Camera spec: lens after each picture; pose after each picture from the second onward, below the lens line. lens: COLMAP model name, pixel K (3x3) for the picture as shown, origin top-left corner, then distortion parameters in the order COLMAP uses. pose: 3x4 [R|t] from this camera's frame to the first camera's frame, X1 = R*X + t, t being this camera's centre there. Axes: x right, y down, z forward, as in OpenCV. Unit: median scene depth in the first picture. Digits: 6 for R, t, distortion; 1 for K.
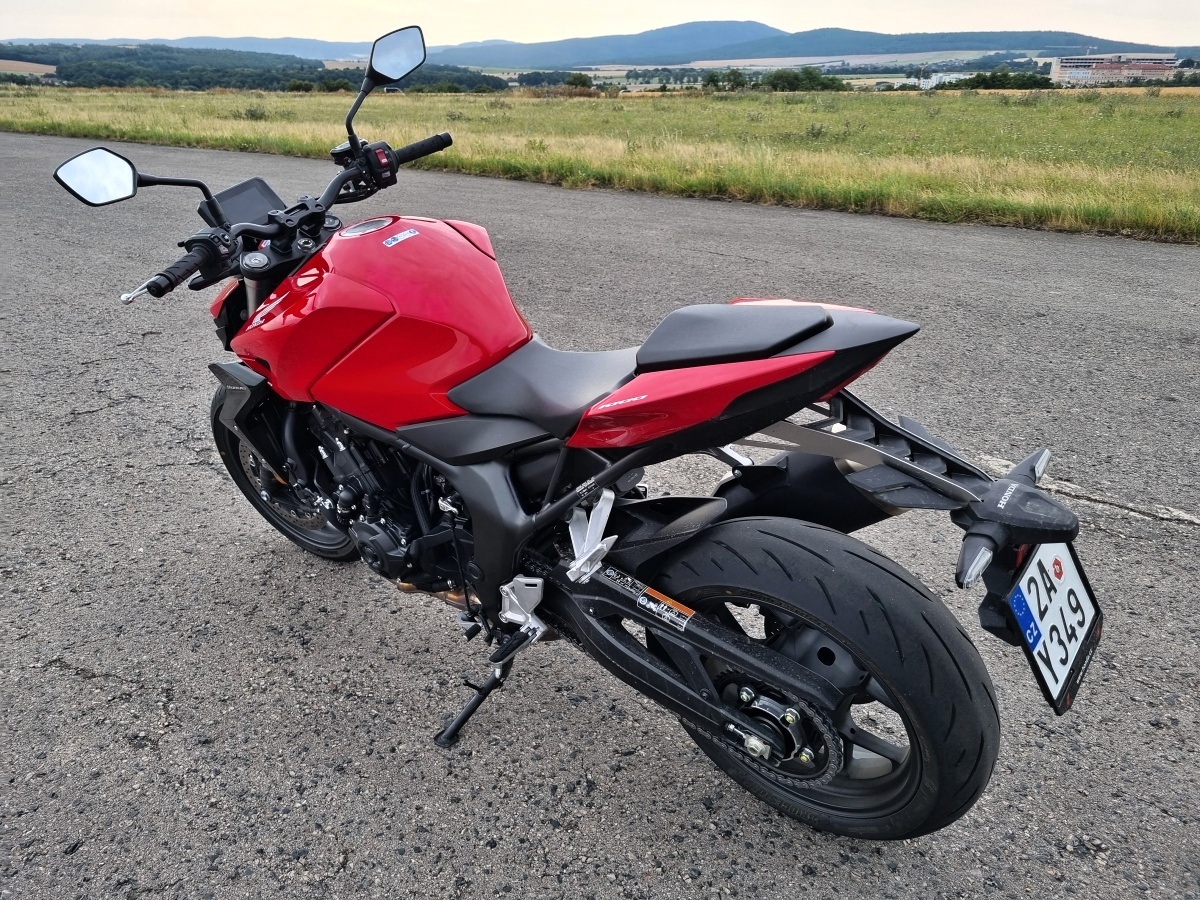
lens RADIAL K [[900.4, 0, 587.6], [0, 900.4, 459.3], [0, 0, 1]] dist [0.035864, -0.019531]
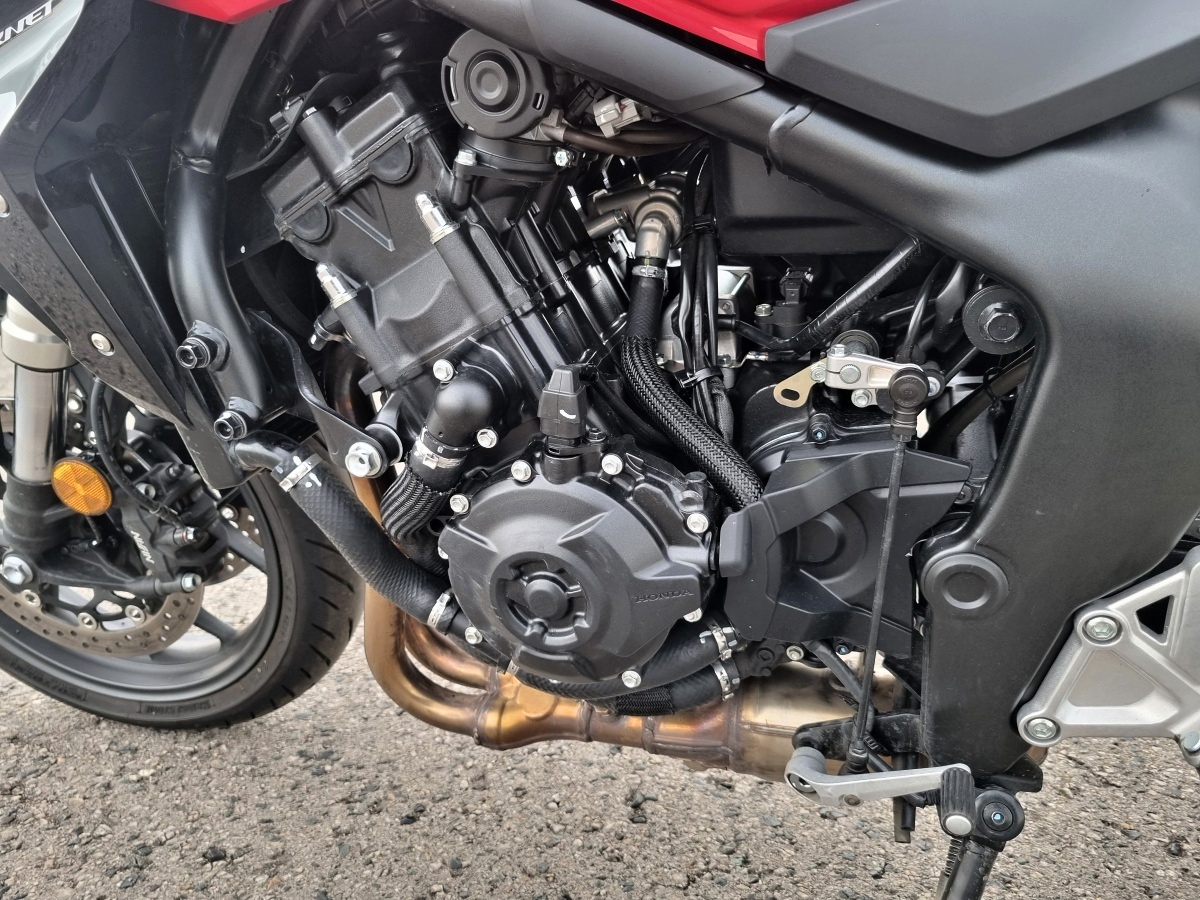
lens RADIAL K [[900.4, 0, 597.2], [0, 900.4, 452.7], [0, 0, 1]] dist [0.035864, -0.019531]
pose [[0.937918, -0.073852, 0.338903, -0.233793], [0.134720, 0.977924, -0.159734, 0.078176], [-0.319625, 0.195475, 0.927162, 0.517235]]
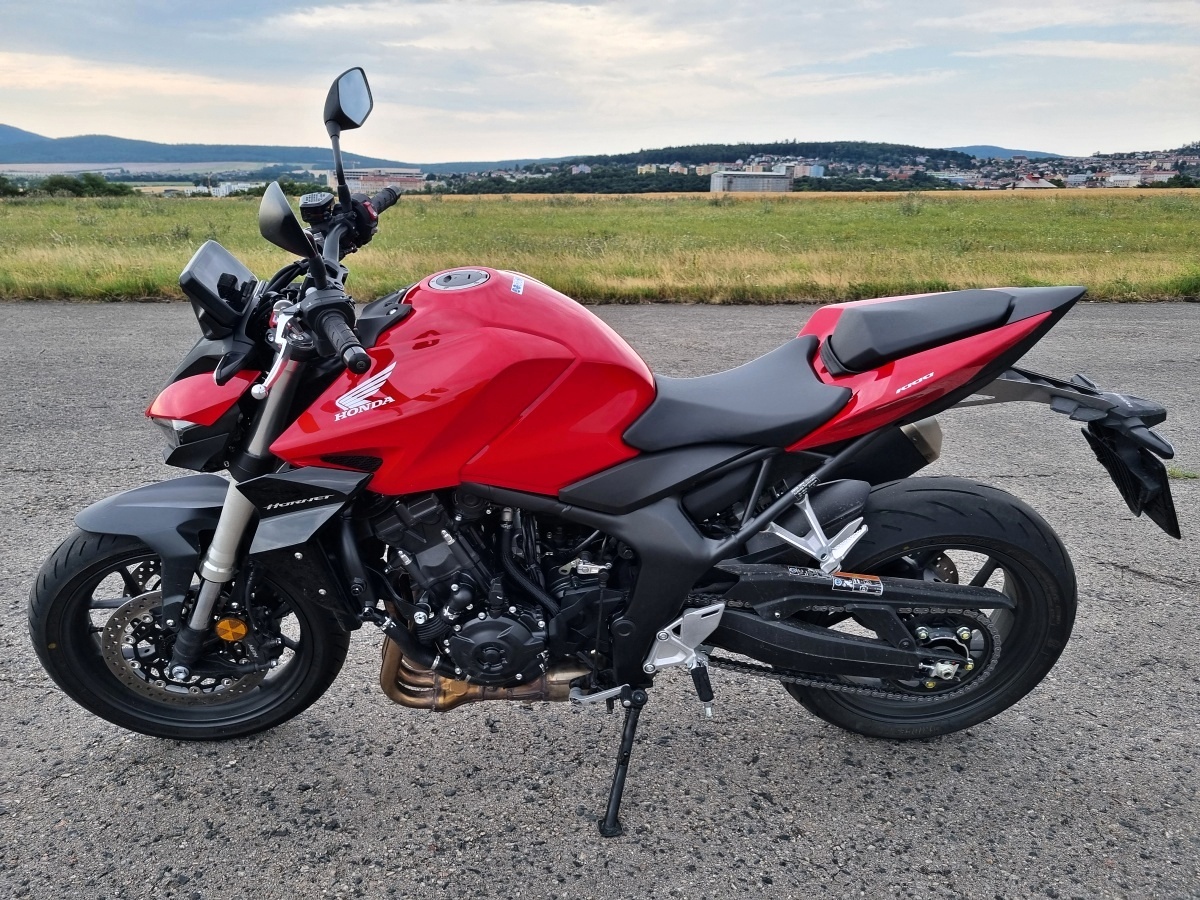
lens RADIAL K [[900.4, 0, 589.5], [0, 900.4, 454.8], [0, 0, 1]] dist [0.035864, -0.019531]
pose [[0.754816, -0.186060, 0.628995, -0.489968], [0.254189, 0.966968, -0.019002, -0.029068], [-0.604683, 0.174226, 0.777177, 0.178012]]
